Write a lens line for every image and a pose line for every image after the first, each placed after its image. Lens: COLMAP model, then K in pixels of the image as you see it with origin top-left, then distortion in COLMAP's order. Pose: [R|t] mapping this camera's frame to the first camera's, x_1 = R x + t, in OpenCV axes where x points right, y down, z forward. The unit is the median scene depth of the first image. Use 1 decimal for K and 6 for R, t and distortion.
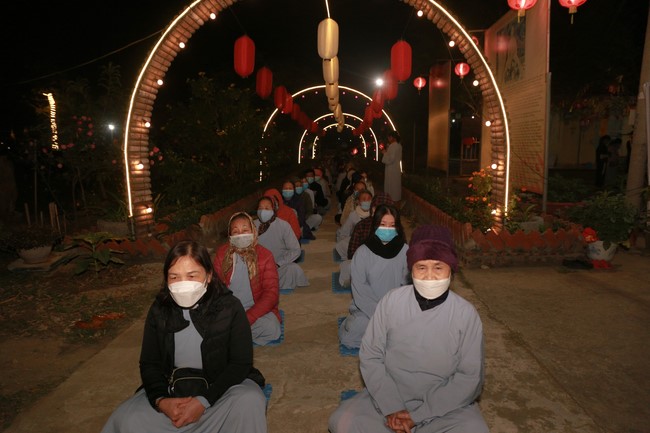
lens RADIAL K [[469.0, 0, 341.3], [0, 469.0, 217.9], [0, 0, 1]] dist [-0.105579, 0.021768]
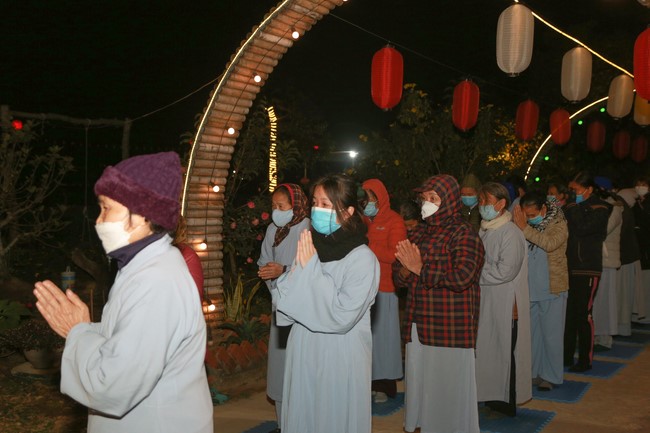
lens RADIAL K [[799.8, 0, 307.0], [0, 799.8, 199.4], [0, 0, 1]] dist [0.068984, 0.000000]
pose [[0.849267, 0.010615, -0.527858, 0.124906], [-0.077922, 0.991369, -0.105433, -0.022417], [0.522182, 0.130672, 0.842763, 0.005413]]
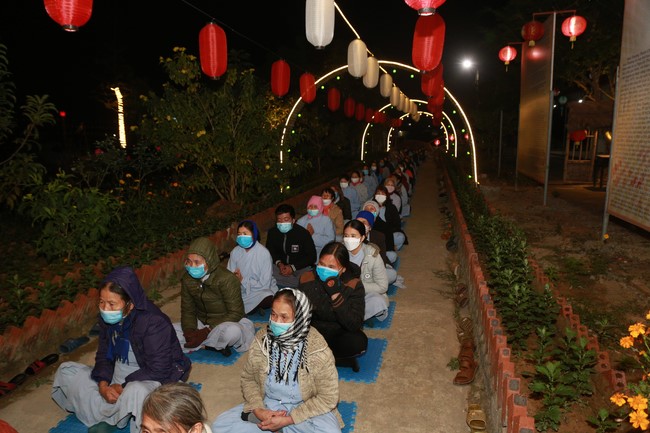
lens RADIAL K [[469.0, 0, 322.2], [0, 469.0, 228.5], [0, 0, 1]] dist [-0.105579, 0.021768]
pose [[0.973933, 0.026712, -0.225256, 0.060480], [-0.016221, 0.998701, 0.048297, -0.056085], [0.226254, -0.043384, 0.973102, 0.262041]]
